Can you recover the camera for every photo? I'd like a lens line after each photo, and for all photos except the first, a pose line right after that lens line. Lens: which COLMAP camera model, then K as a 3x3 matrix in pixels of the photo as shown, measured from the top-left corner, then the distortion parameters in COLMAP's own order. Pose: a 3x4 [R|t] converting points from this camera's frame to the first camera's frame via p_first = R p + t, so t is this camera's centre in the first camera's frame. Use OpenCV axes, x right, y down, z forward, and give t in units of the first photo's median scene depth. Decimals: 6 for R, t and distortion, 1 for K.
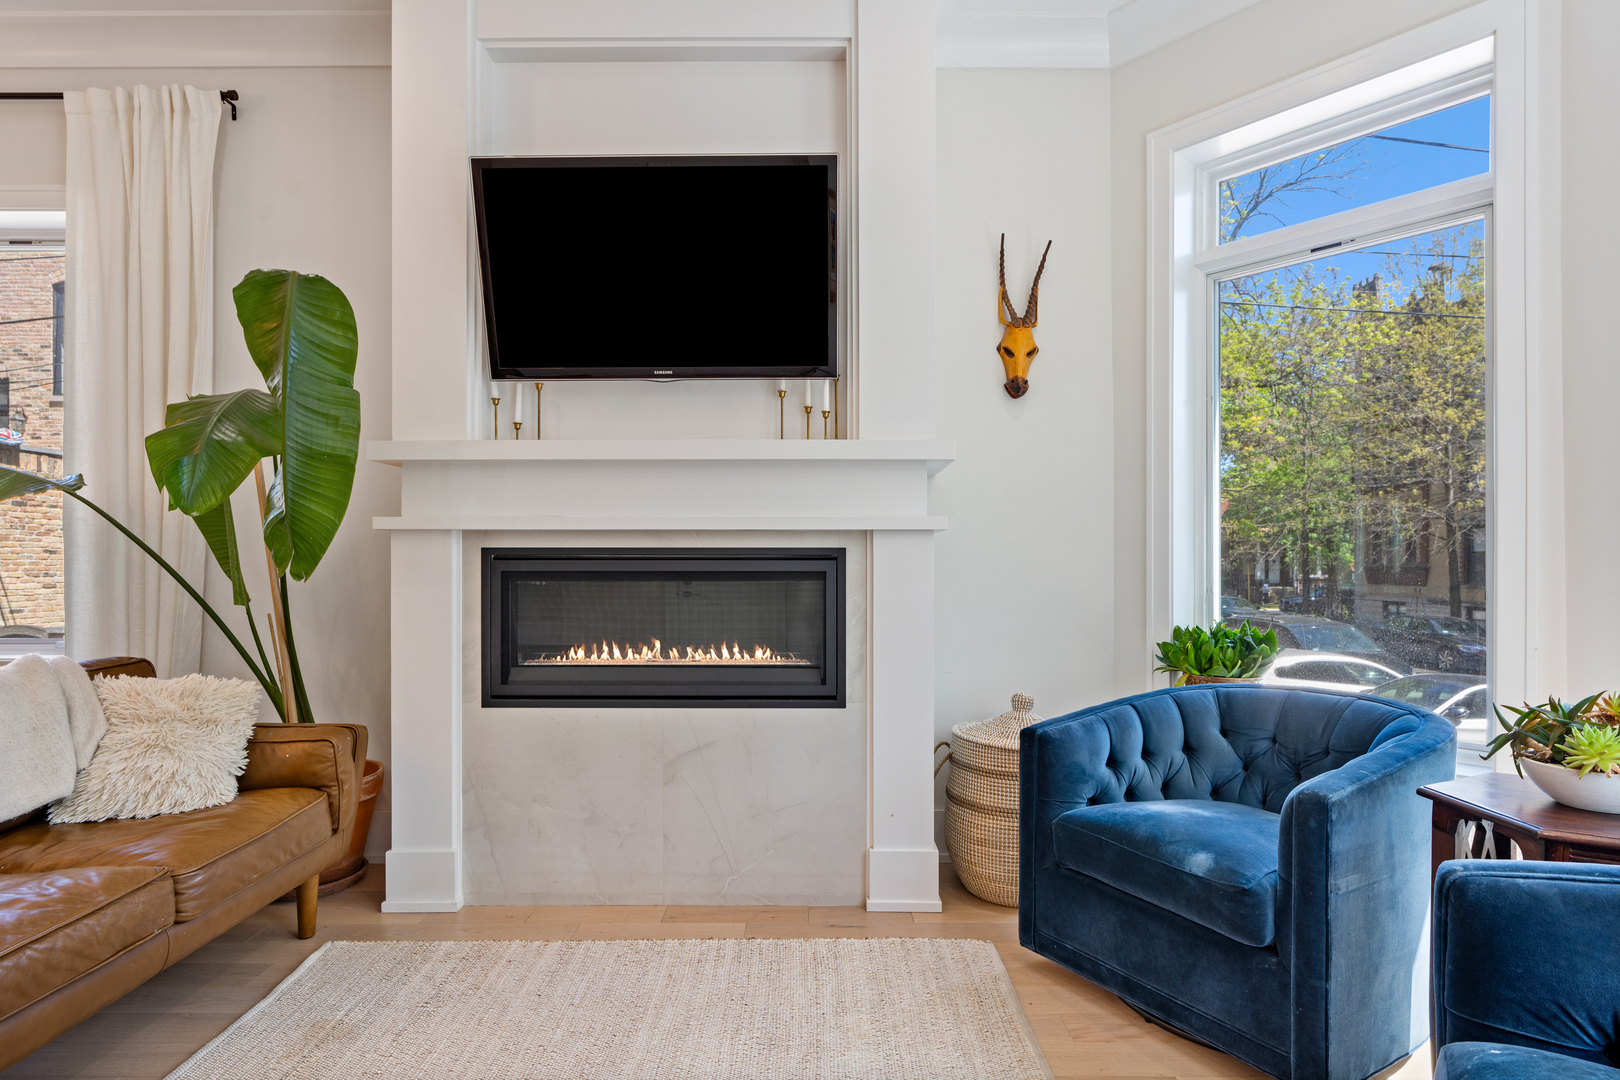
lens RADIAL K [[852.7, 0, 810.0], [0, 852.7, 565.6], [0, 0, 1]] dist [-0.009671, 0.005209]
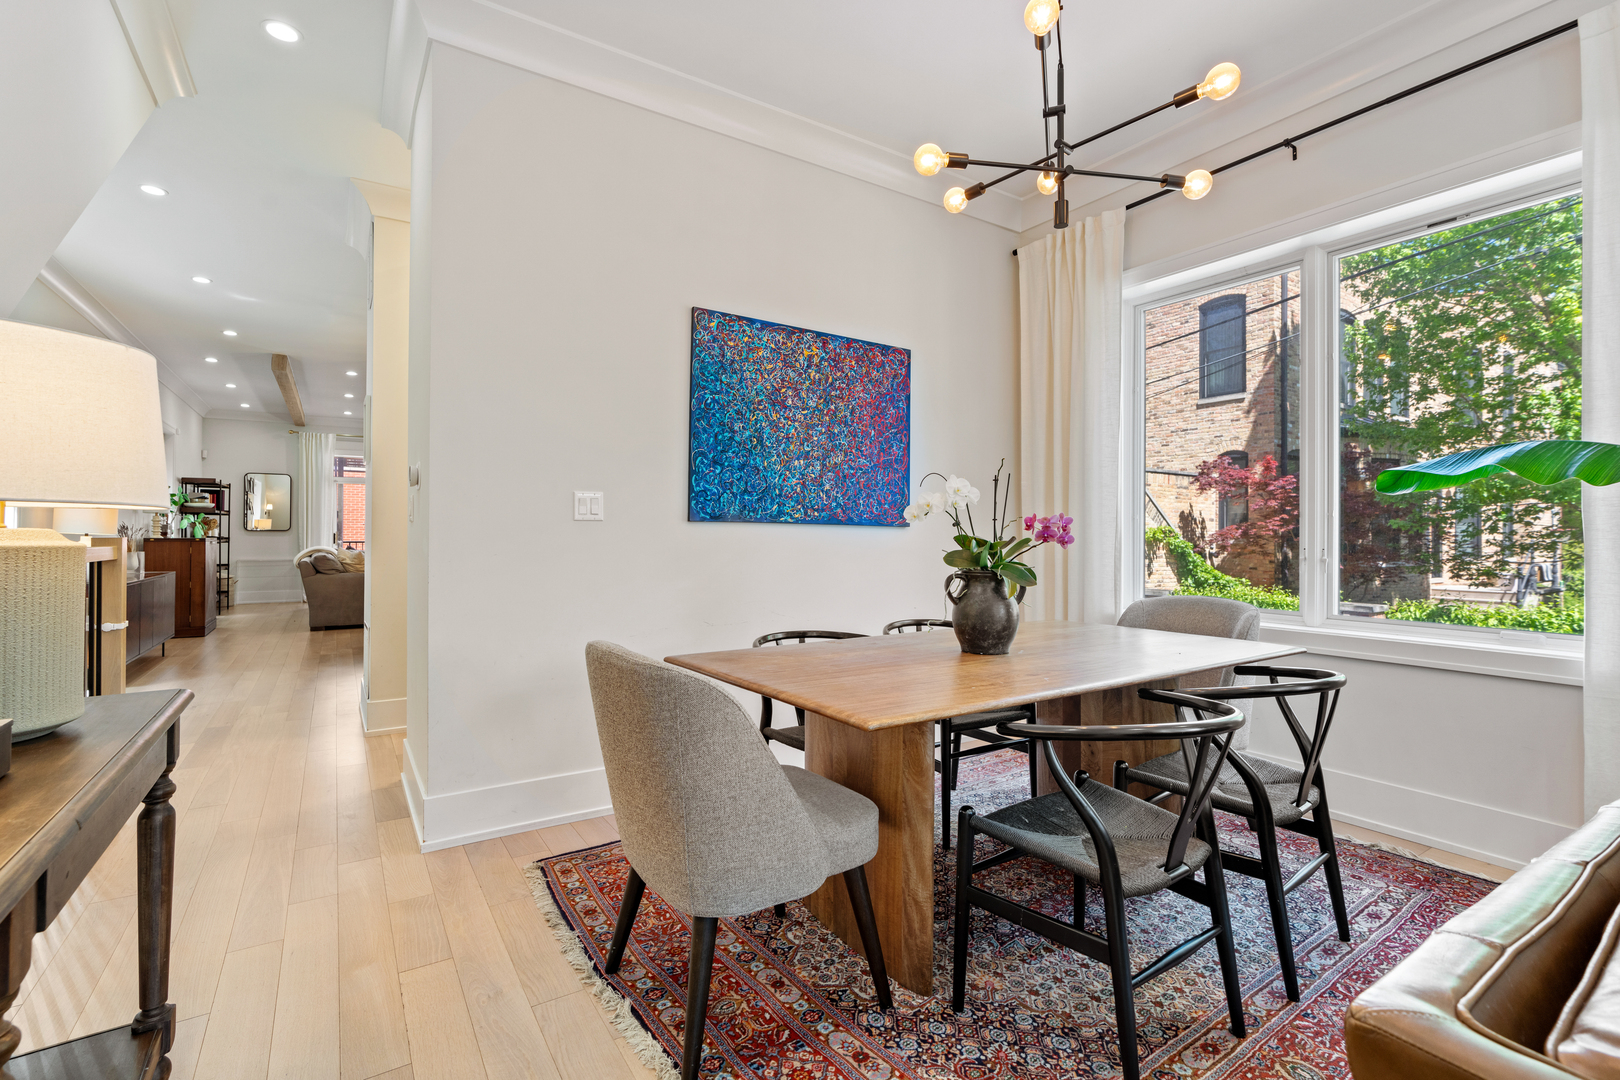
lens RADIAL K [[741.0, 0, 809.2], [0, 741.0, 530.5], [0, 0, 1]] dist [-0.007629, 0.003379]
pose [[0.533498, -0.004545, -0.845789, -0.729346], [-0.006318, 0.999936, -0.009358, -0.009645], [0.845778, 0.010336, 0.533435, -0.100338]]
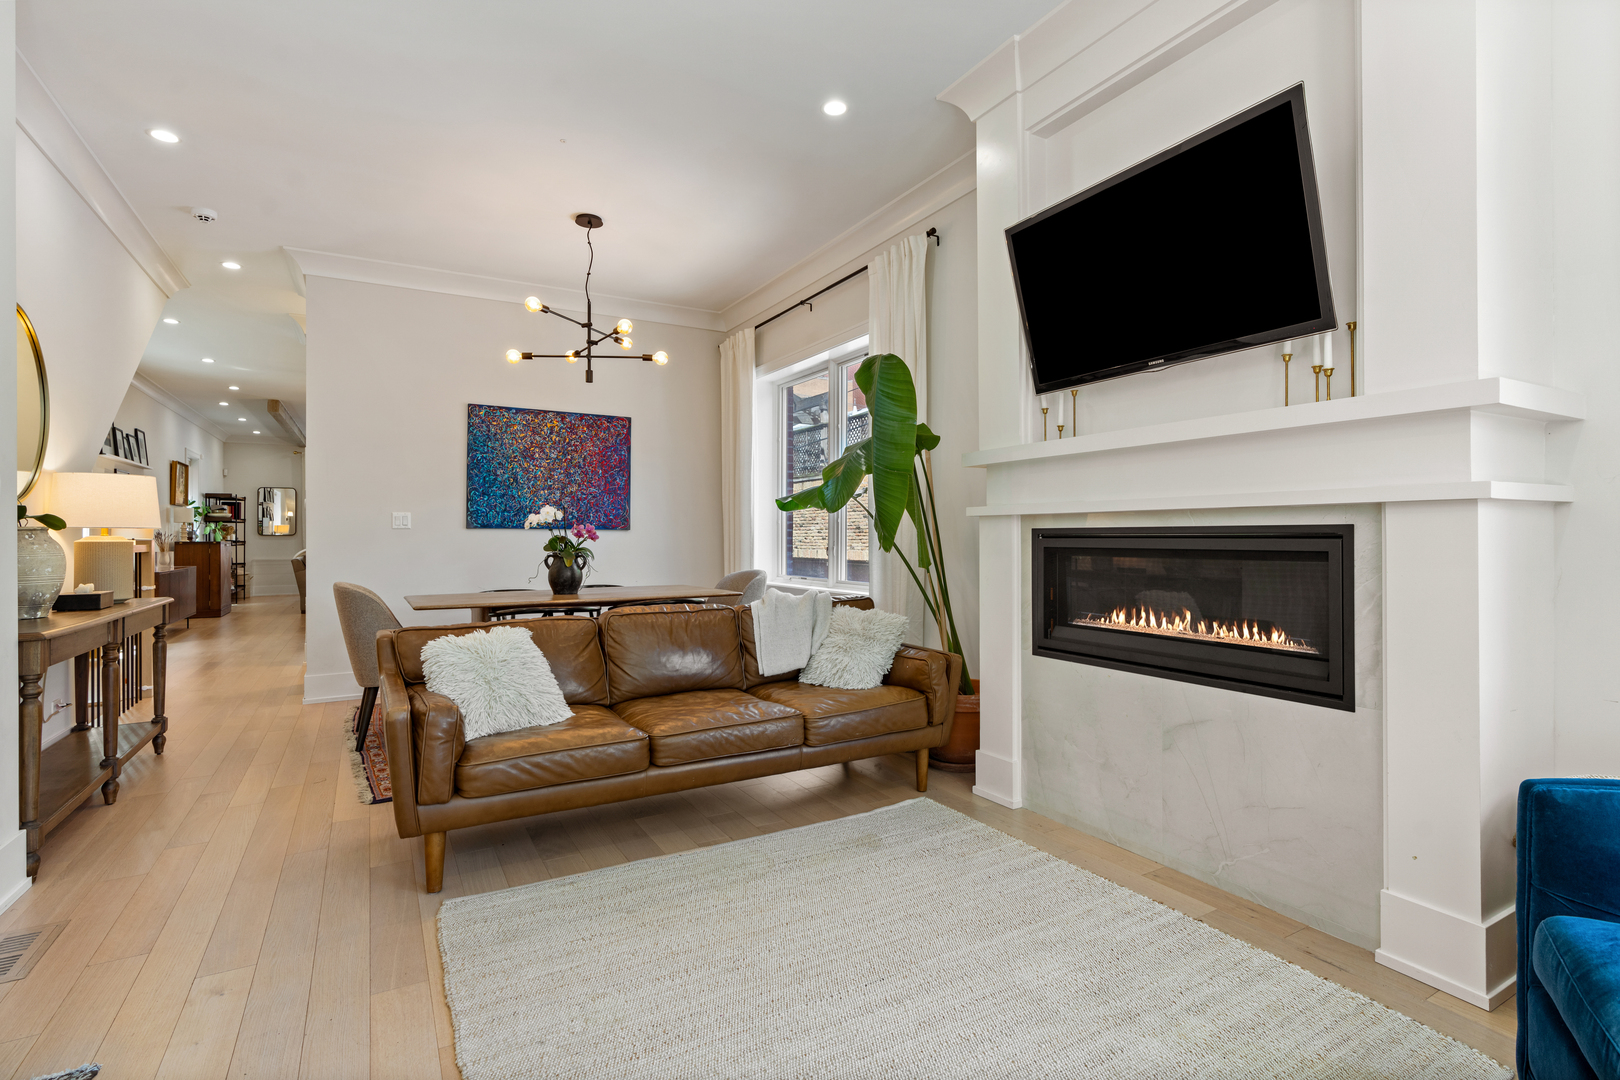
lens RADIAL K [[766.3, 0, 808.0], [0, 766.3, 532.3], [0, 0, 1]] dist [-0.008250, 0.004074]
pose [[0.489885, -0.006663, -0.871761, 0.441125], [0.001666, 0.999976, -0.006706, -0.007976], [0.871785, 0.001833, 0.489885, 0.150531]]
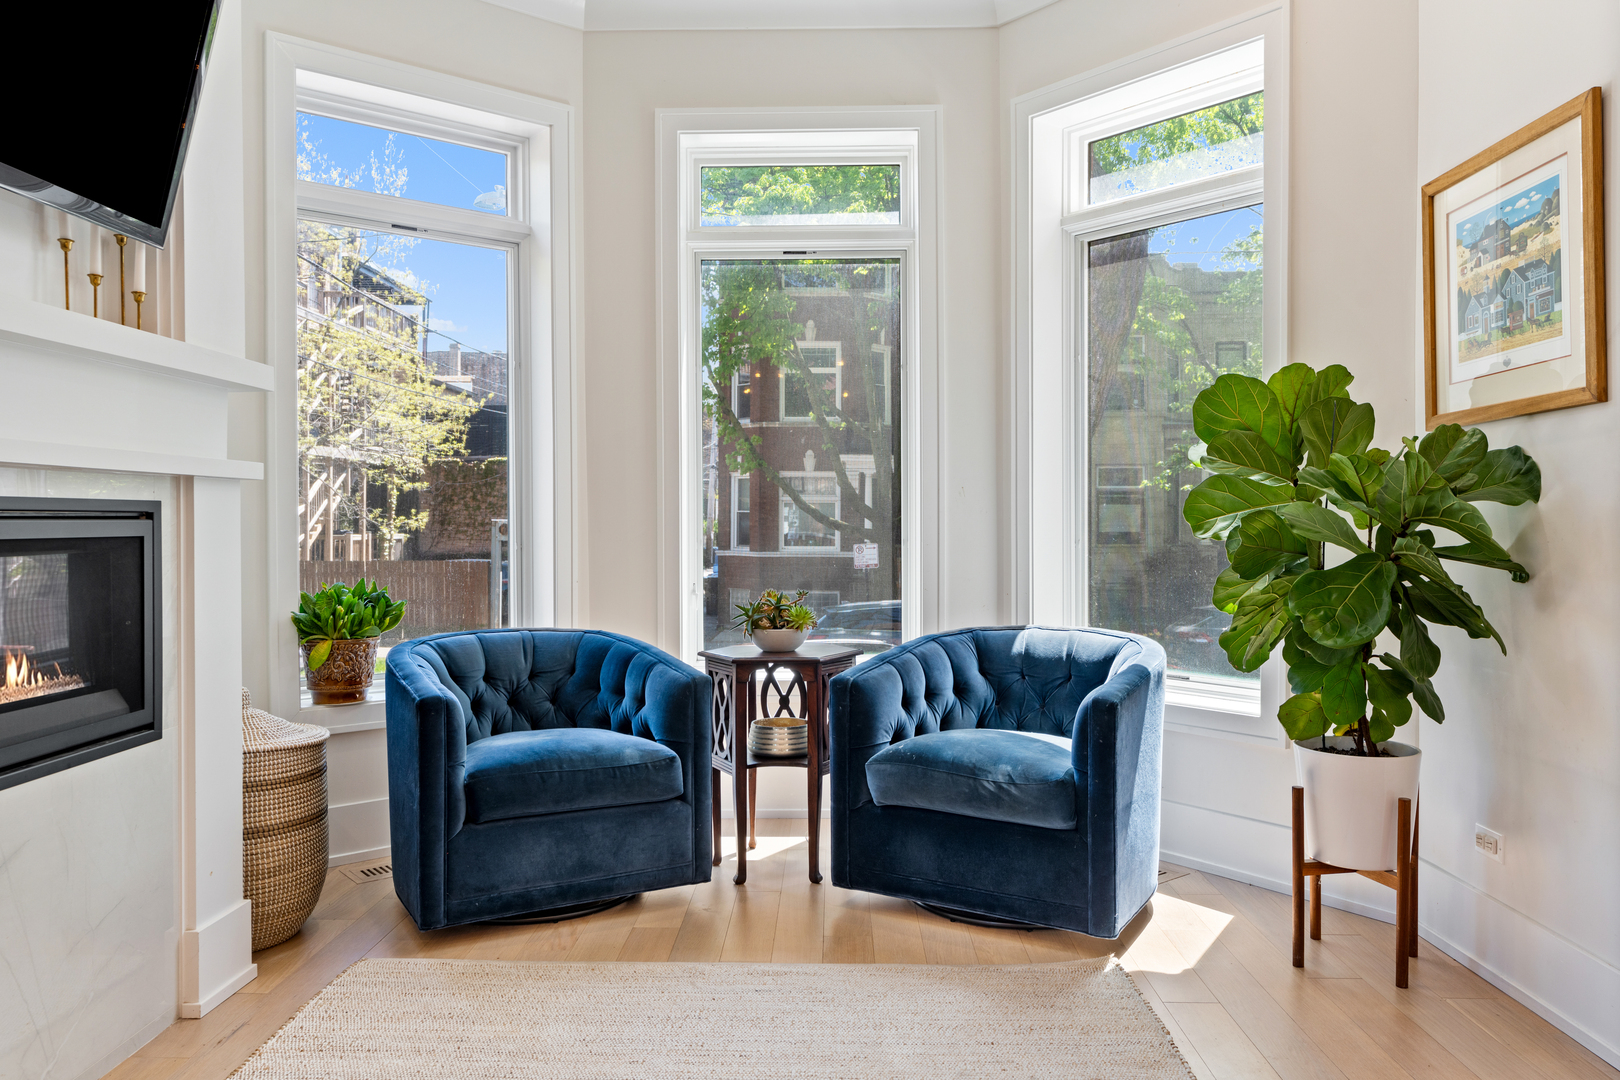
lens RADIAL K [[1155.3, 0, 800.1], [0, 1155.3, 529.0], [0, 0, 1]] dist [0.007789, -0.000921]
pose [[0.035106, -0.008322, 0.999349, -0.857275], [0.007859, 0.999937, 0.008051, -0.001645], [-0.999353, 0.007571, 0.035170, 0.462186]]
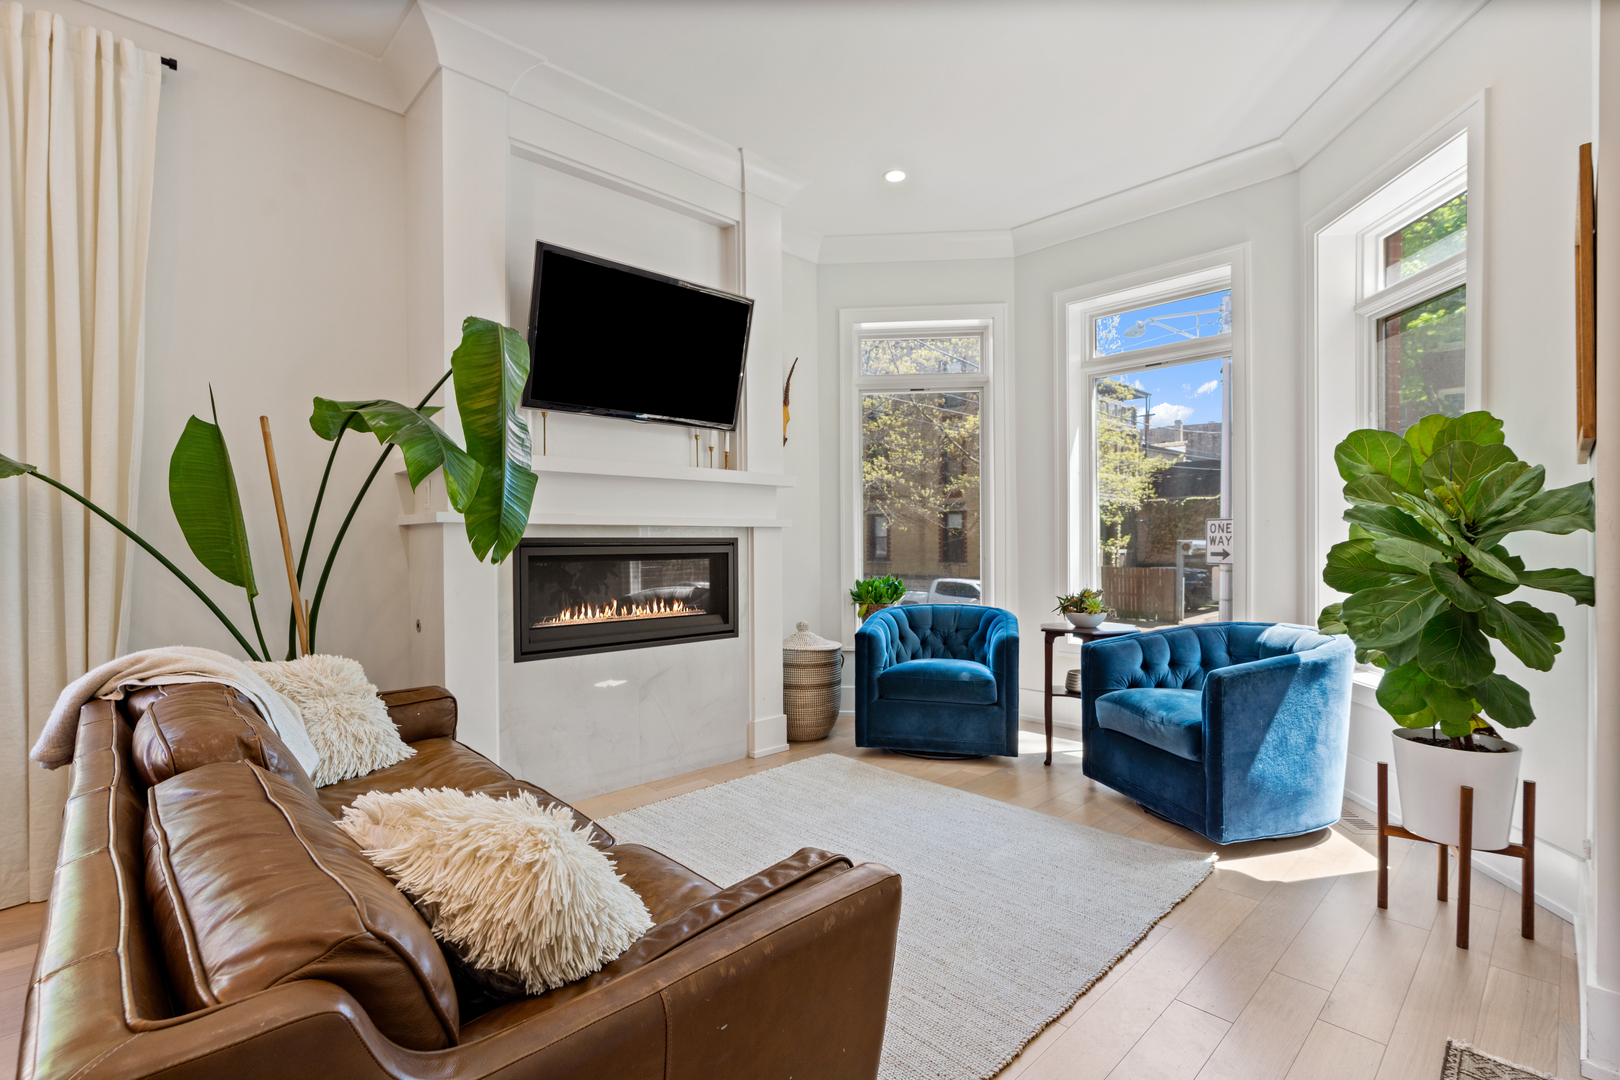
lens RADIAL K [[741.0, 0, 807.3], [0, 741.0, 550.1], [0, 0, 1]] dist [-0.007629, 0.003379]
pose [[0.725584, -0.011266, 0.688042, -0.828880], [0.009174, 0.999935, 0.006699, -0.005322], [-0.688073, 0.001452, 0.725640, -0.108304]]
